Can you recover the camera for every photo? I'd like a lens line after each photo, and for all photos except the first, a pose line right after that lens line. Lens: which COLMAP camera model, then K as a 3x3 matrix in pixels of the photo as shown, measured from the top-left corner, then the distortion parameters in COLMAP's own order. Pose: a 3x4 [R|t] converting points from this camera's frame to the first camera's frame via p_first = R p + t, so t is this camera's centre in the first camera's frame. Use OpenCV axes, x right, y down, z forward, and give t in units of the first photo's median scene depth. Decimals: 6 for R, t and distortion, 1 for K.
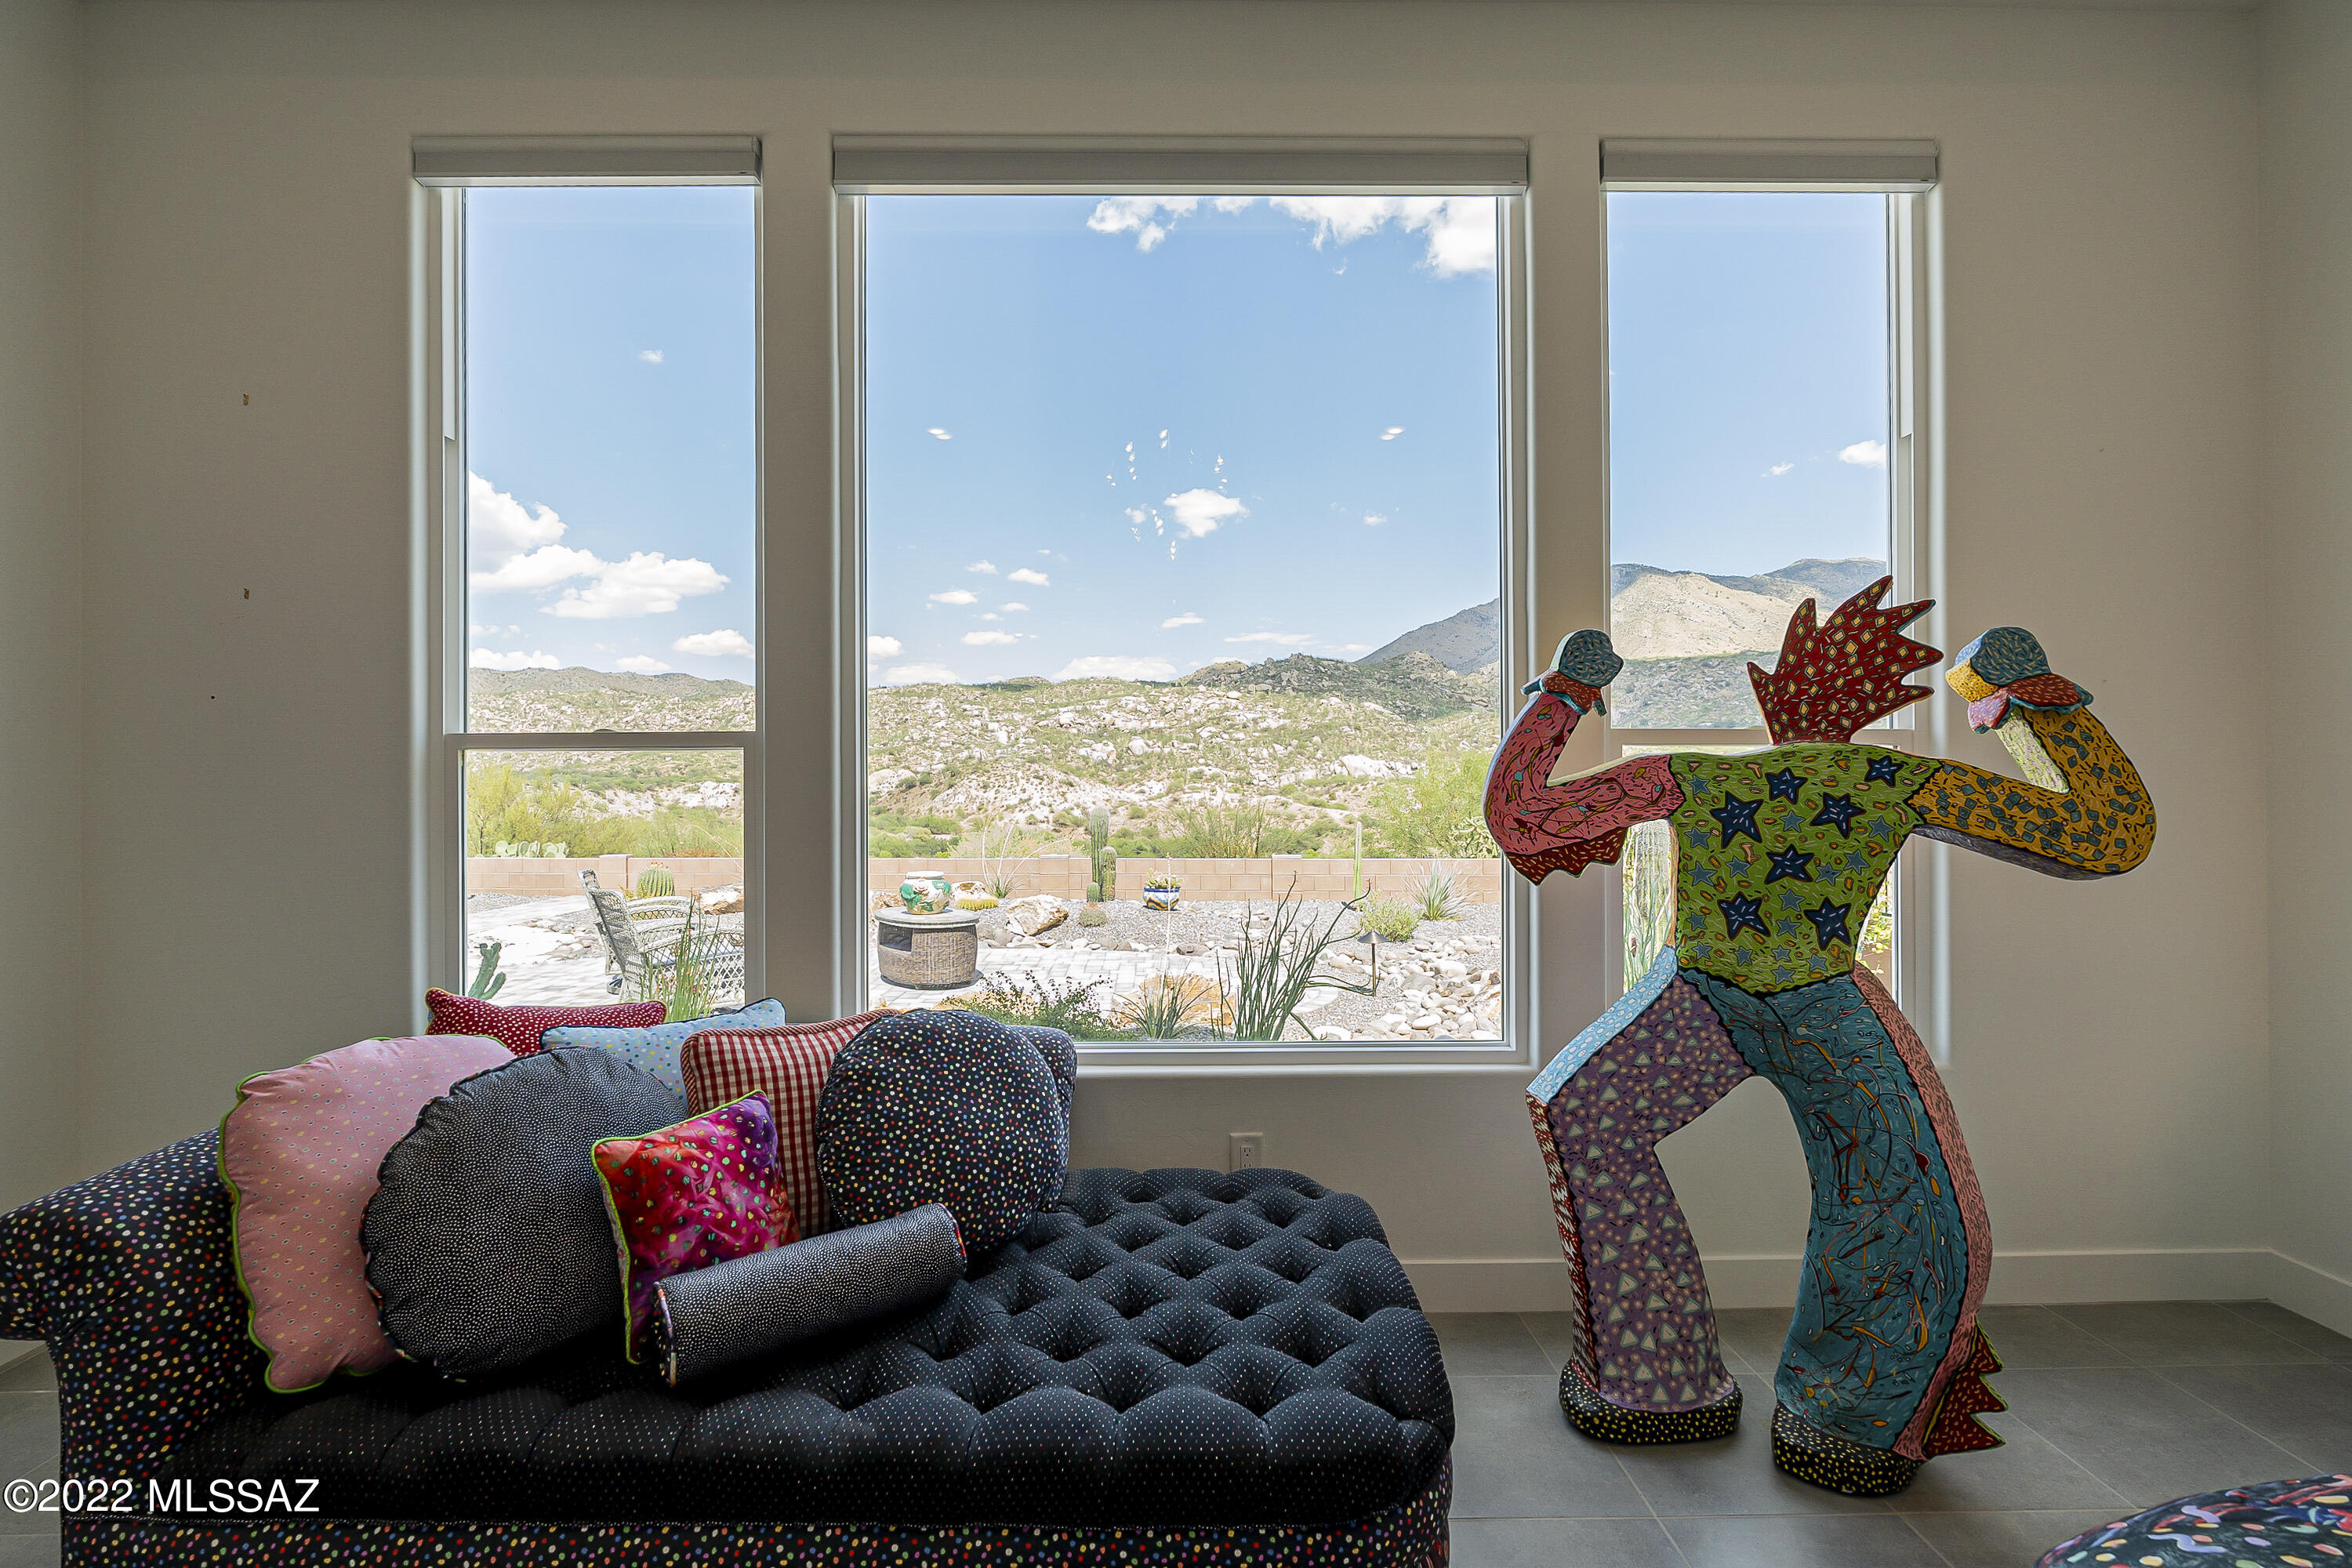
lens RADIAL K [[1022.4, 0, 1172.9], [0, 1022.4, 777.4], [0, 0, 1]] dist [-0.002319, -0.000056]
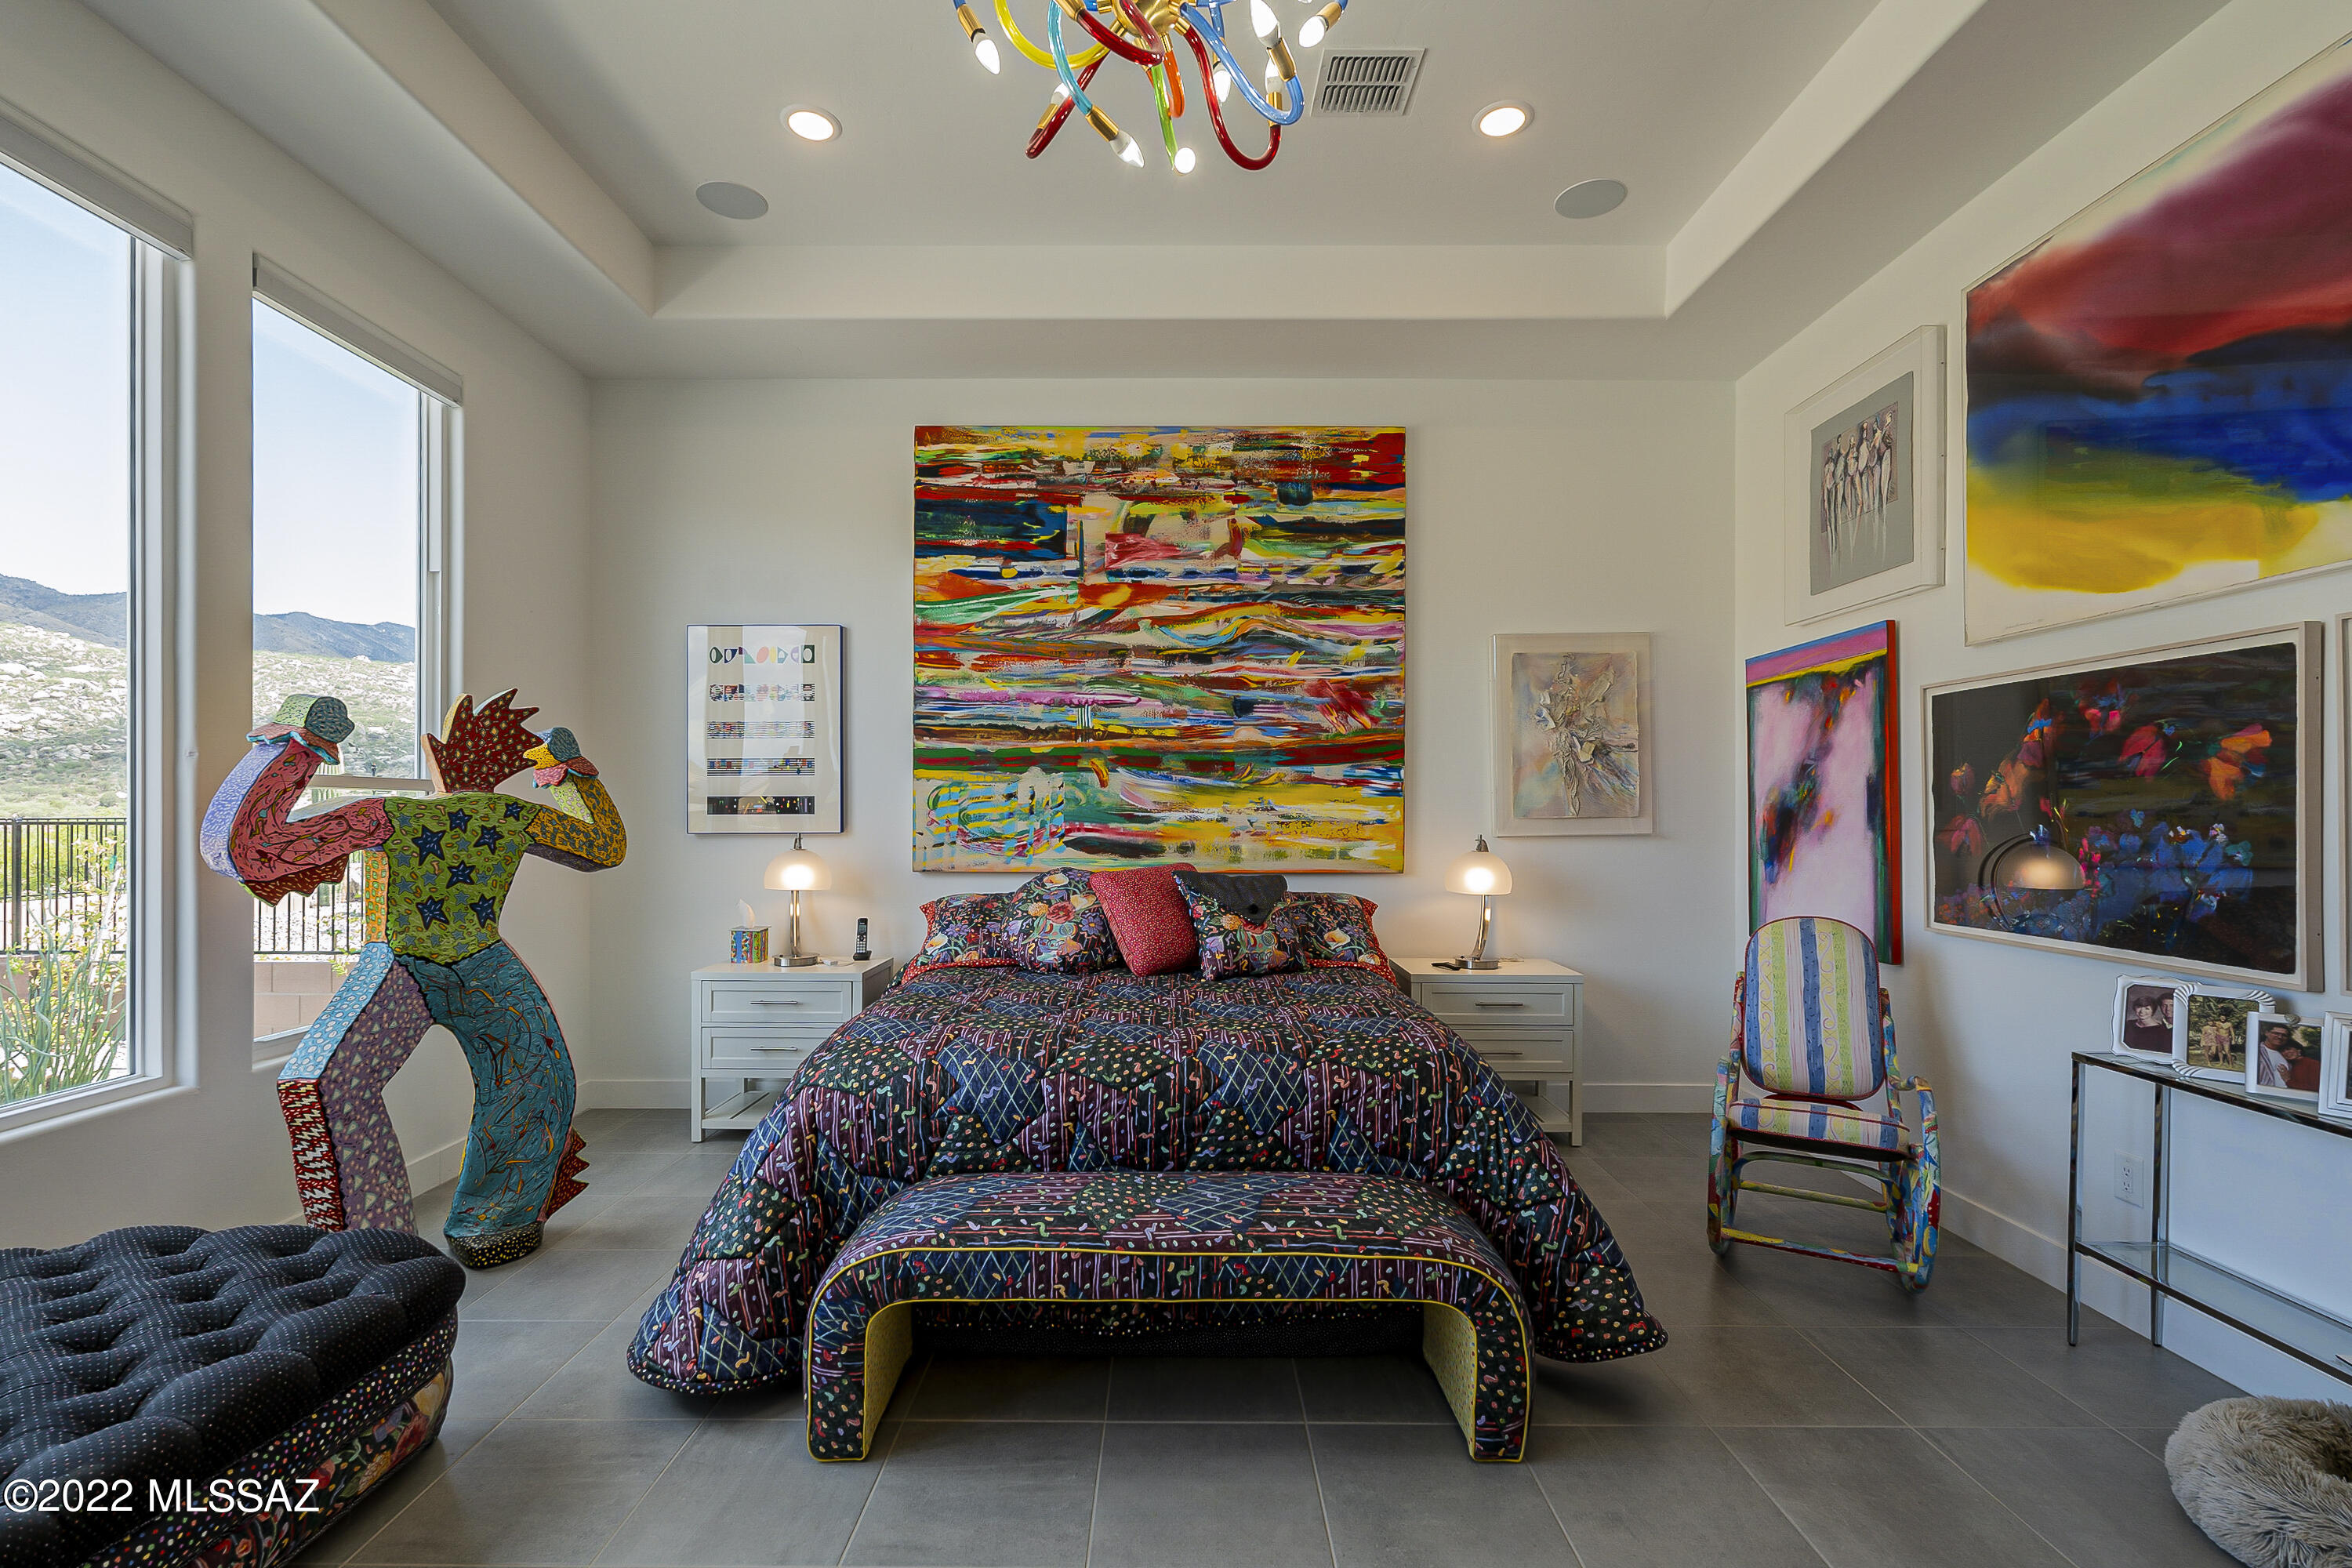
lens RADIAL K [[1036.6, 0, 1169.4], [0, 1036.6, 809.6], [0, 0, 1]] dist [-0.002637, 0.000266]
pose [[0.021523, 0.004874, 0.999756, -0.866645], [-0.006264, 0.999969, -0.004740, -0.007157], [-0.999749, -0.006160, 0.021553, -0.056072]]
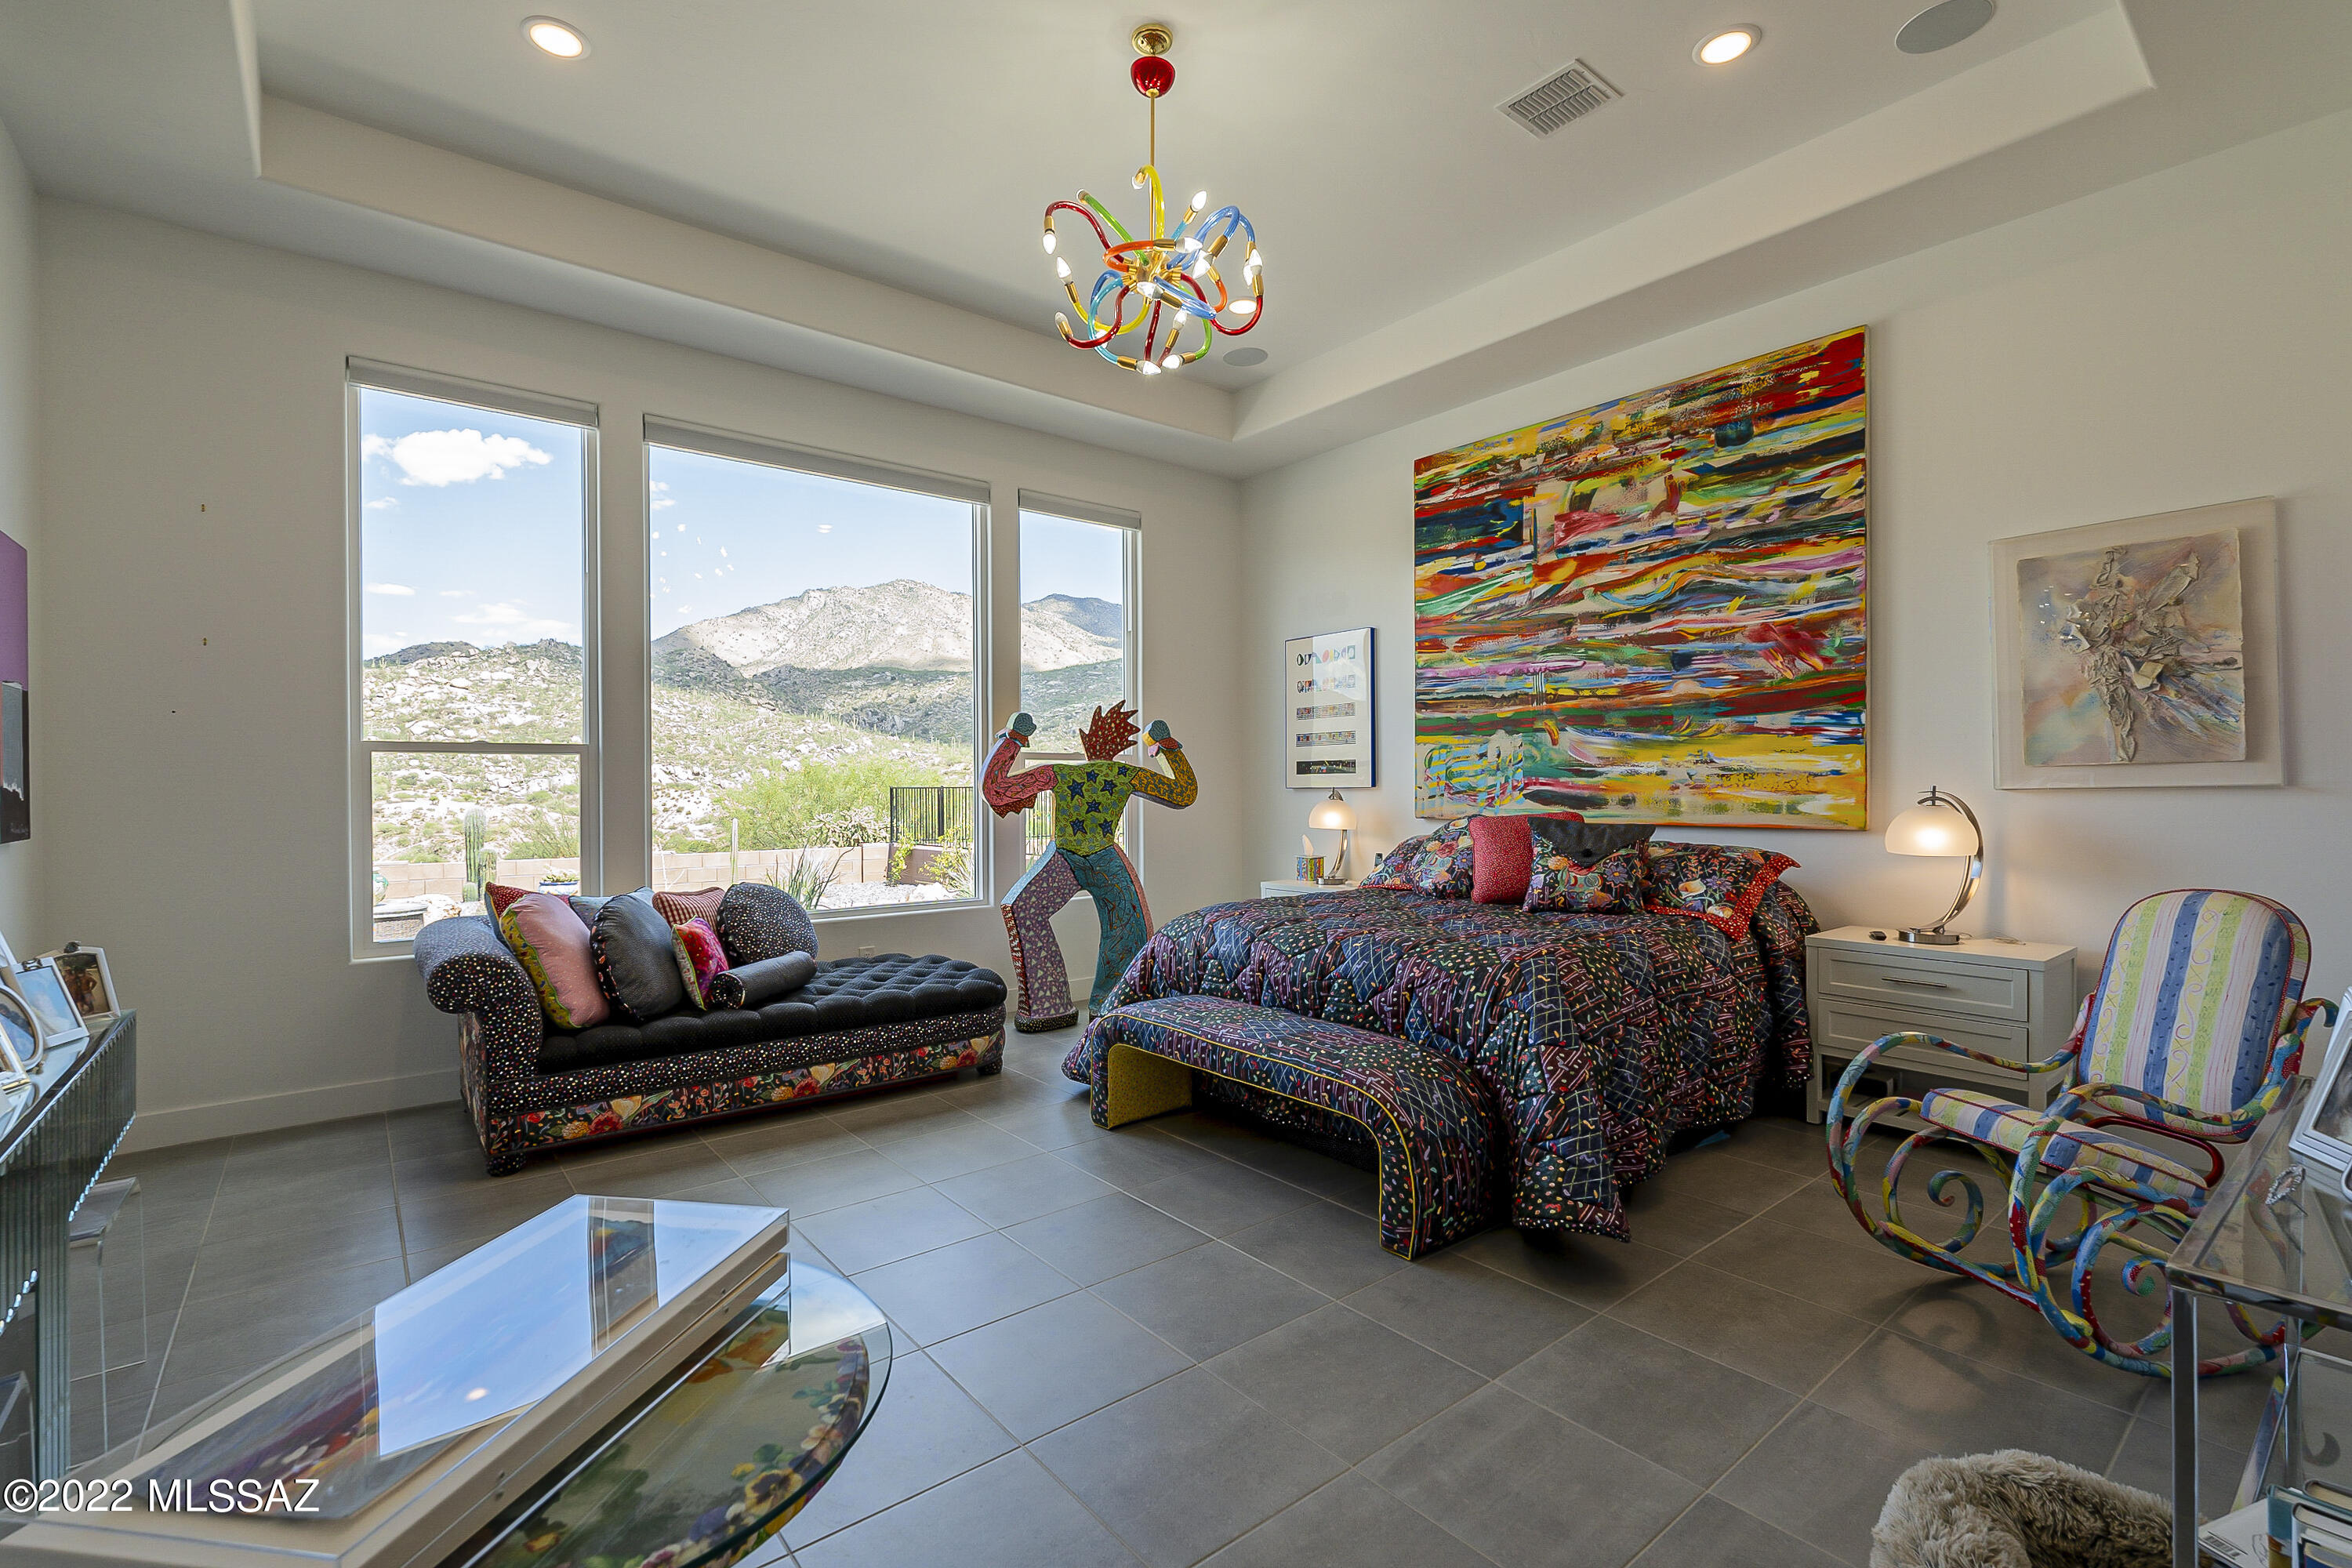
lens RADIAL K [[1032.3, 0, 1167.9], [0, 1032.3, 786.4], [0, 0, 1]] dist [-0.002195, -0.000032]
pose [[0.787531, -0.001306, 0.616273, -0.878813], [-0.000439, 0.999996, 0.002681, 0.025962], [-0.616274, -0.002382, 0.787528, -1.205103]]
